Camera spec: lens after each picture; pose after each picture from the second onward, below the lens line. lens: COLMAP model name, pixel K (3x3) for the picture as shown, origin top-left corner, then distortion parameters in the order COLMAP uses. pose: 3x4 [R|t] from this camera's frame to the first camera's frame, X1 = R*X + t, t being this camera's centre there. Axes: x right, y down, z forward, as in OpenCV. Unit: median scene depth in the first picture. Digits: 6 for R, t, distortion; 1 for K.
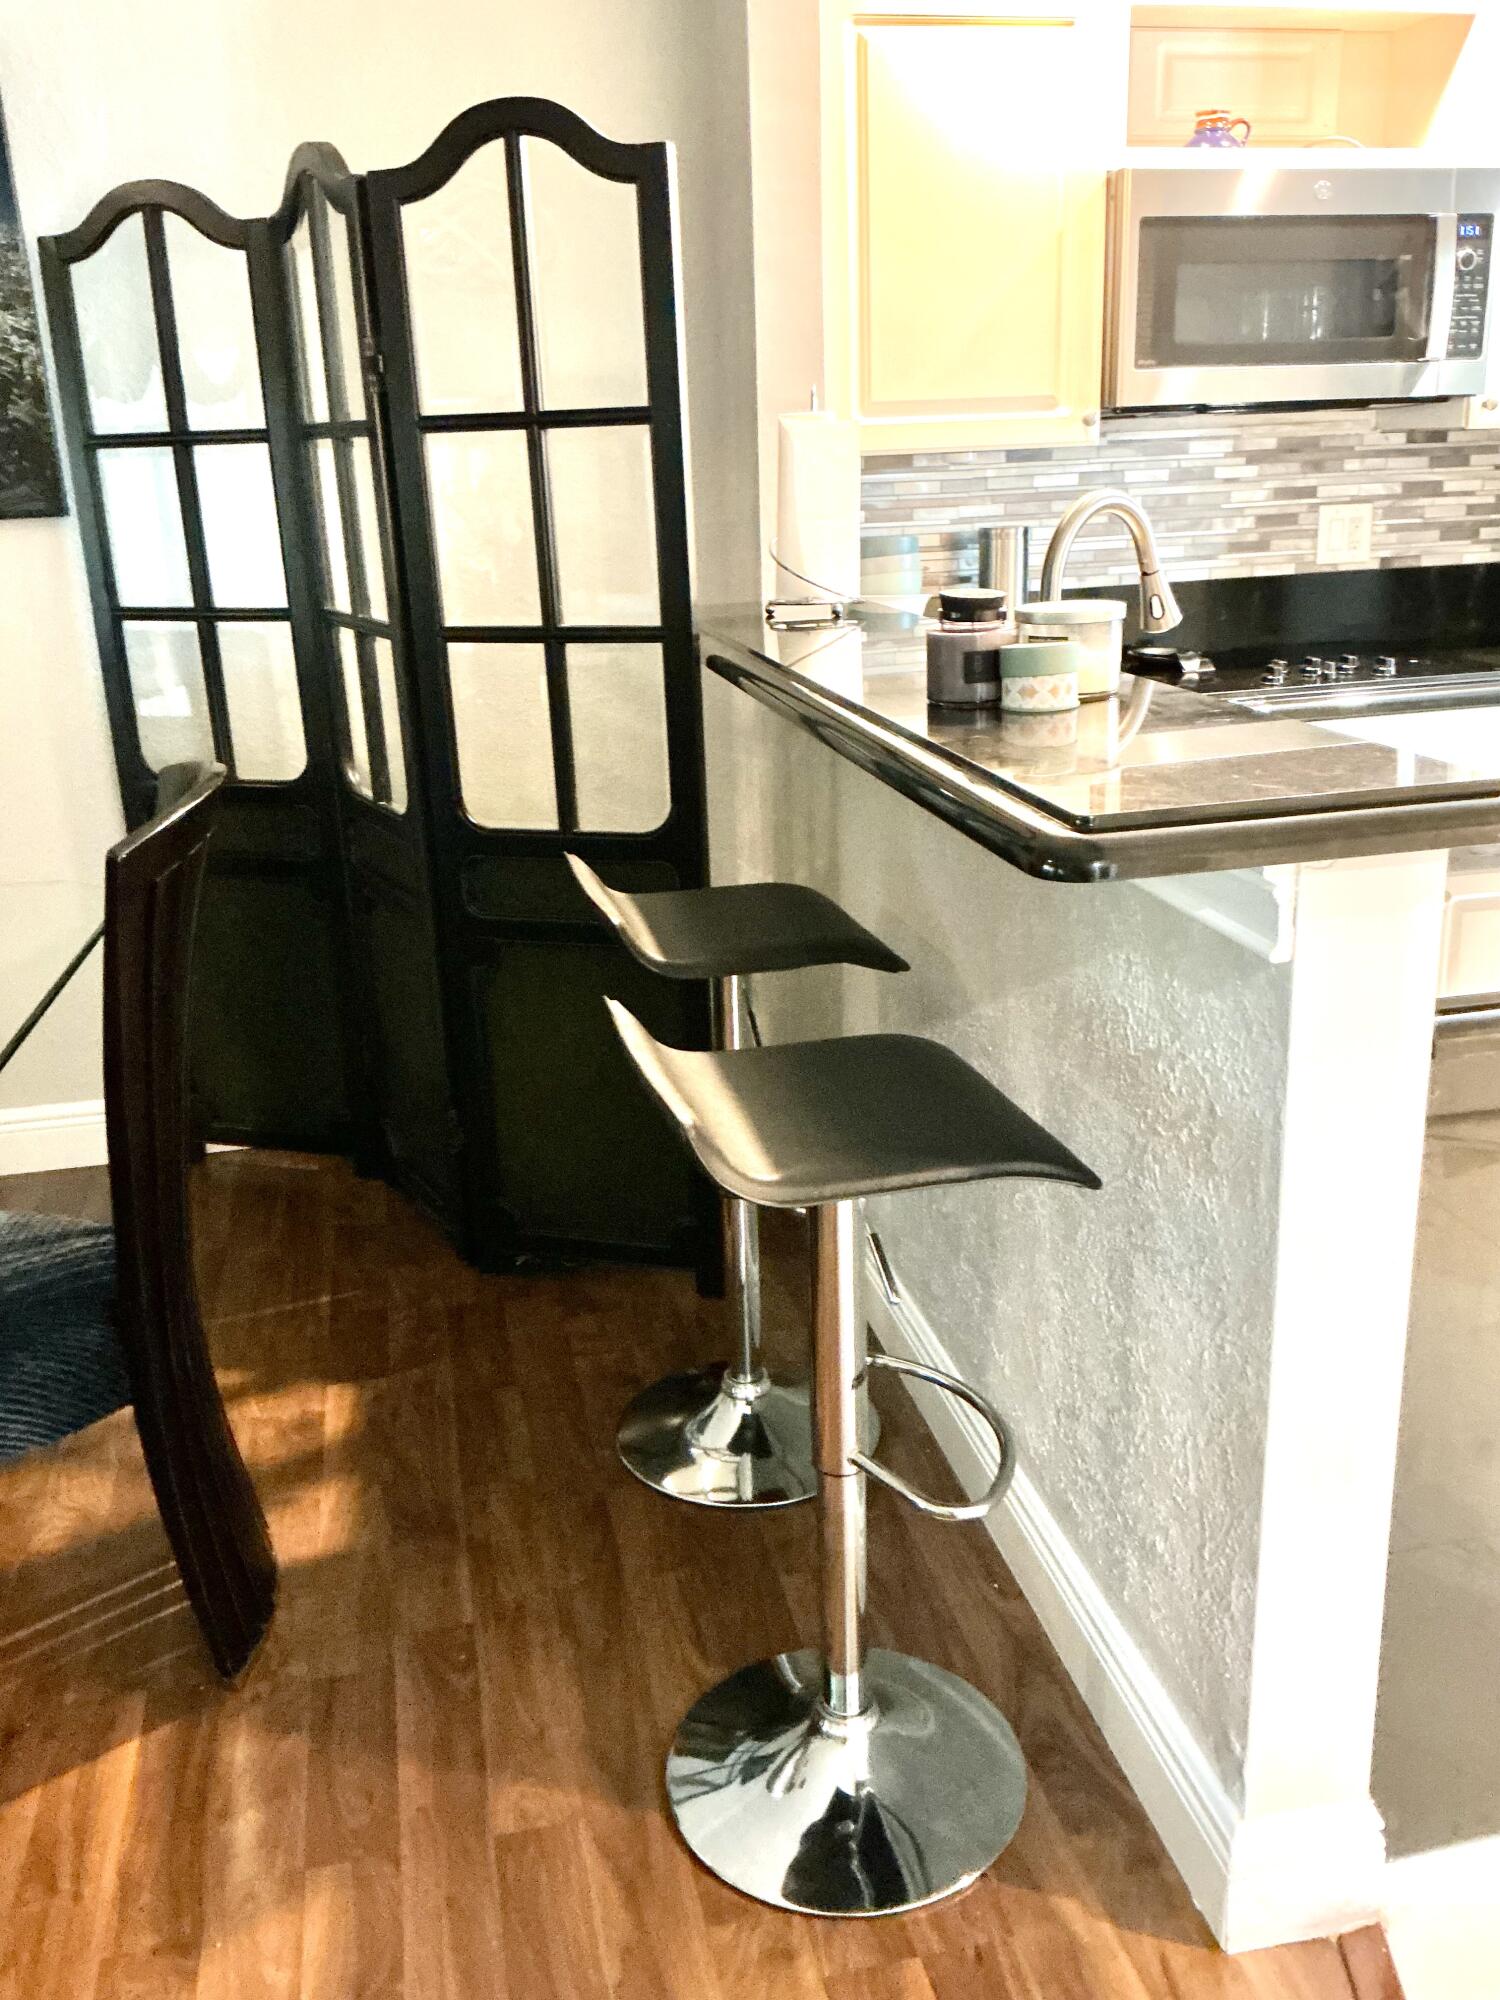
lens RADIAL K [[1692.5, 0, 747.9], [0, 1692.5, 1003.0], [0, 0, 1]] dist [-0.045016, -0.005632]
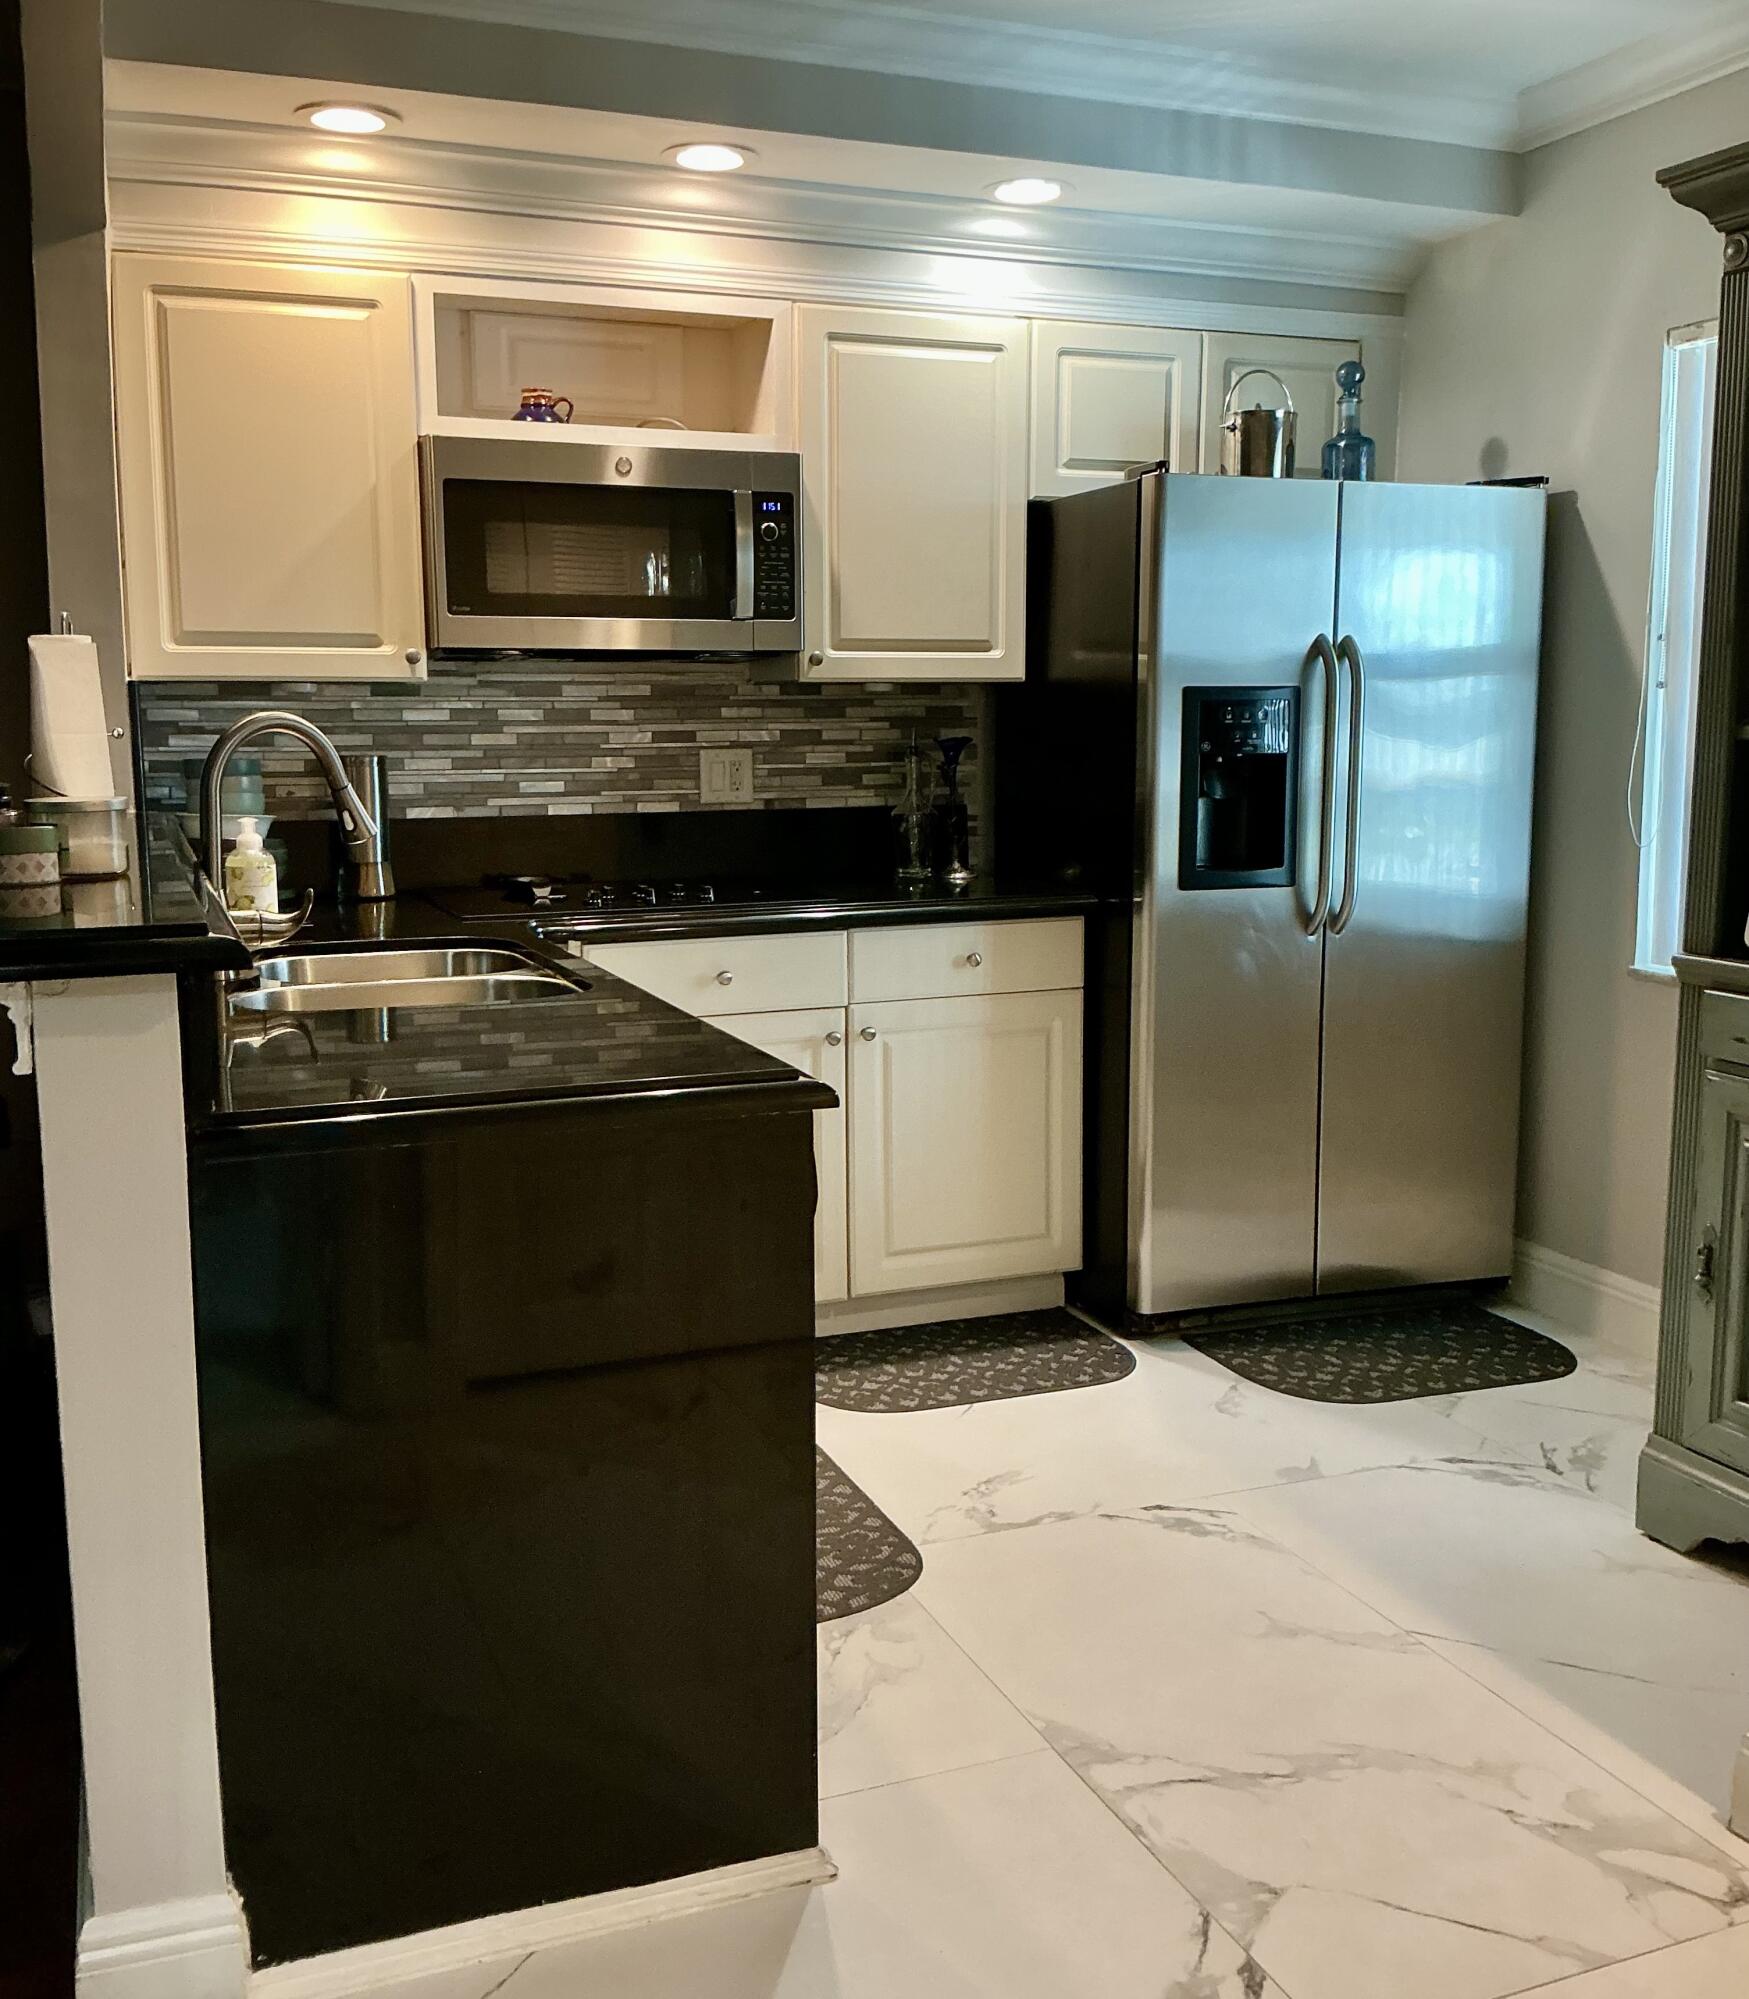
lens RADIAL K [[1903.3, 0, 874.1], [0, 1903.3, 983.7], [0, 0, 1]] dist [-0.001127, 0.000000]
pose [[0.985799, 0.022501, 0.166413, 0.259891], [0.006301, 0.985329, -0.170551, 0.056346], [-0.167809, 0.169178, 0.971195, -0.164503]]
